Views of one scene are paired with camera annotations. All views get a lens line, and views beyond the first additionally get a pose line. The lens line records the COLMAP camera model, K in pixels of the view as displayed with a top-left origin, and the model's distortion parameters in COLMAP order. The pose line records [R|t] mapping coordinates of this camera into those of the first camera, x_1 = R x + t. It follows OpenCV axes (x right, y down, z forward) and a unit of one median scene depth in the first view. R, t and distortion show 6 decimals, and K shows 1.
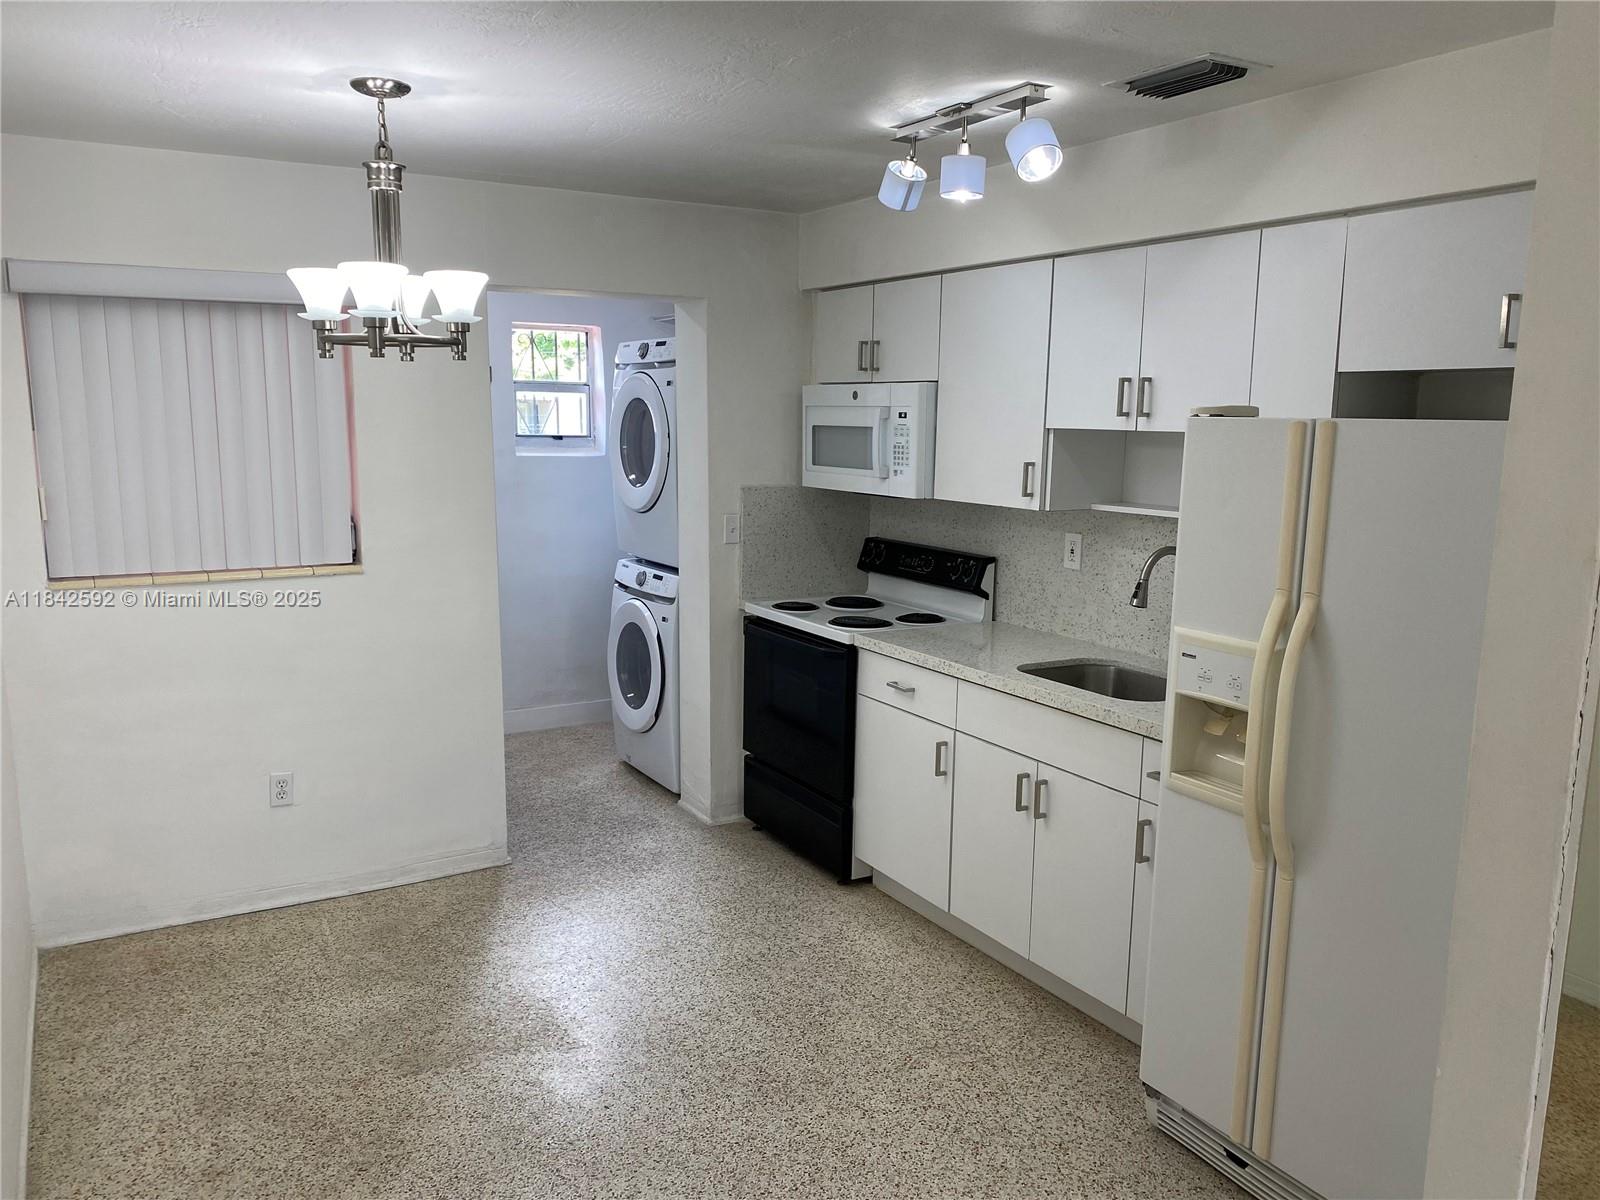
lens RADIAL K [[1231.1, 0, 796.8], [0, 1231.1, 603.9], [0, 0, 1]] dist [-0.009846, -0.007606]
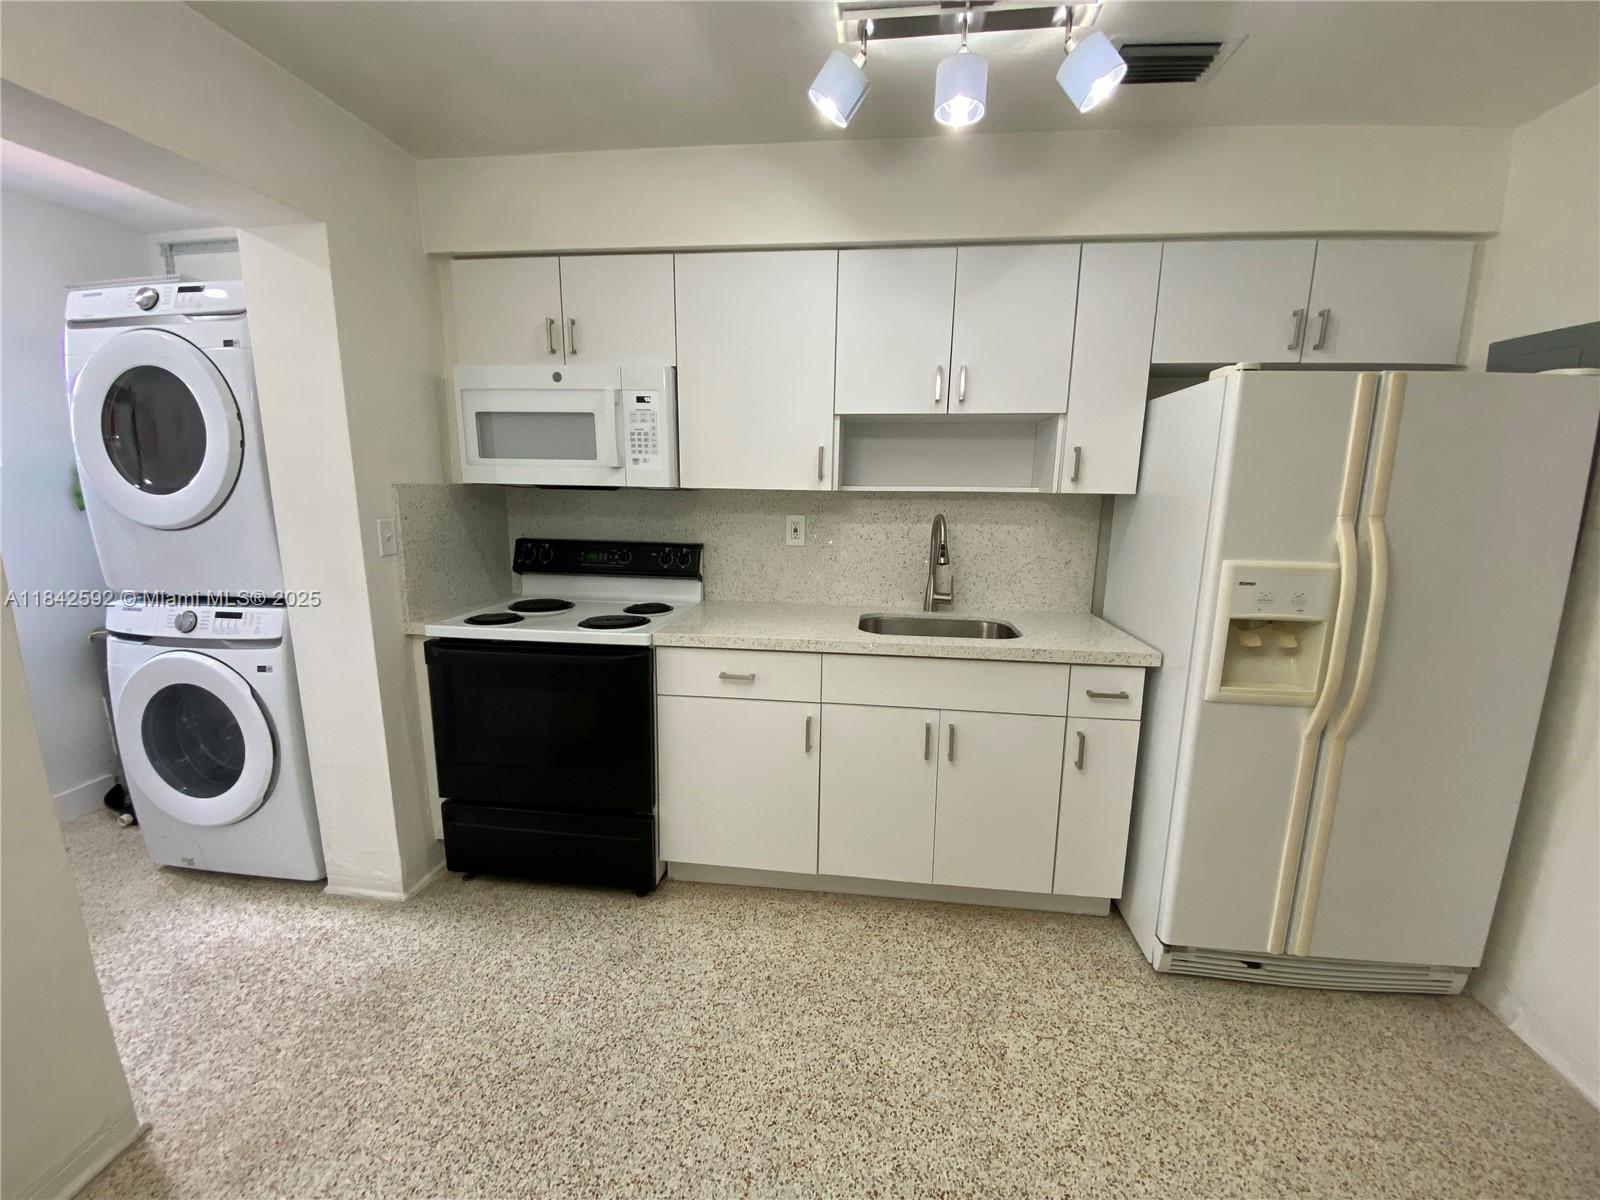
lens RADIAL K [[653.5, 0, 858.3], [0, 653.5, 603.7], [0, 0, 1]] dist [-0.002829, -0.004830]
pose [[0.596725, -0.149586, 0.788380, -0.227995], [0.119647, 0.988075, 0.096914, -0.024946], [-0.793476, 0.036496, 0.607507, 0.543826]]
